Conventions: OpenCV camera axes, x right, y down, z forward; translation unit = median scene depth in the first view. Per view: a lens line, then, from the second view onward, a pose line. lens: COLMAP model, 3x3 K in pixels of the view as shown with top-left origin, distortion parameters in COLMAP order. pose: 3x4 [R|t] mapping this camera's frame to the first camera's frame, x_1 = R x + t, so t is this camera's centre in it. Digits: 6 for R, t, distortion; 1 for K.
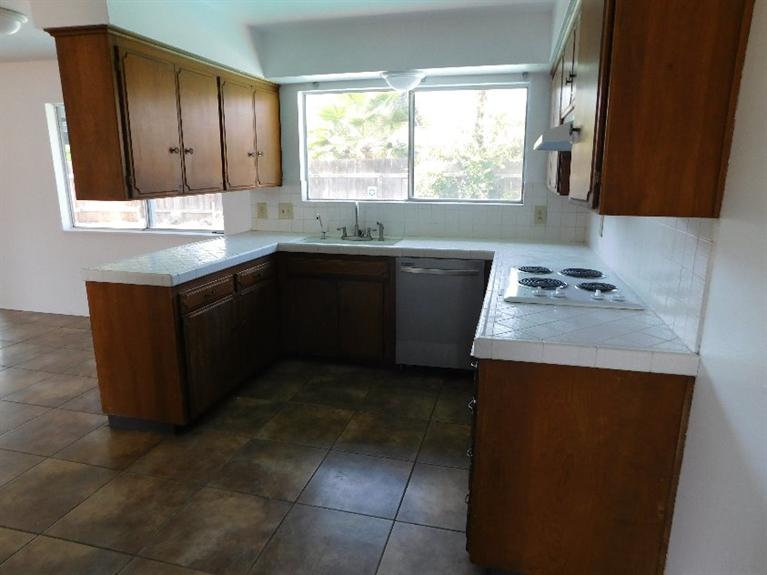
lens RADIAL K [[504.0, 0, 384.0], [0, 504.0, 287.6], [0, 0, 1]] dist [-0.047282, 0.024739]
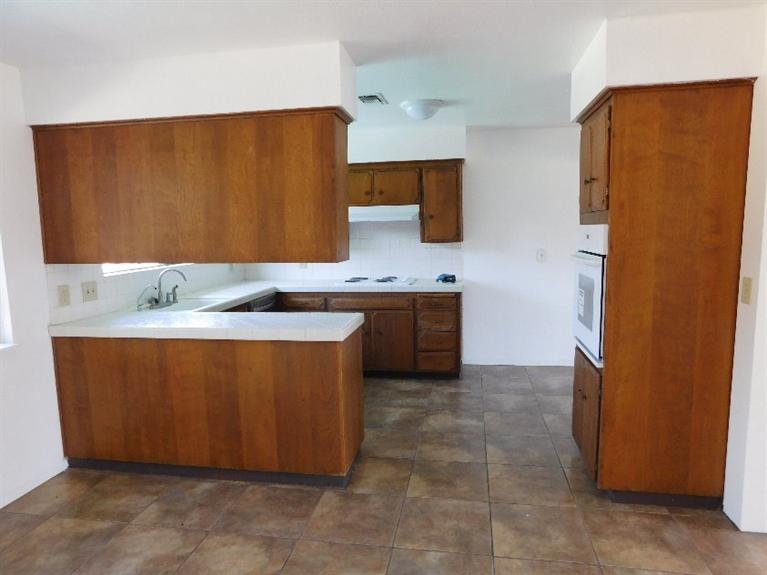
lens RADIAL K [[504.0, 0, 378.7], [0, 504.0, 291.2], [0, 0, 1]] dist [-0.047282, 0.024739]
pose [[-0.067912, -0.130158, 0.989165, -1.730355], [0.246549, 0.958514, 0.143052, -0.261030], [-0.966748, 0.253592, -0.033004, 1.001188]]
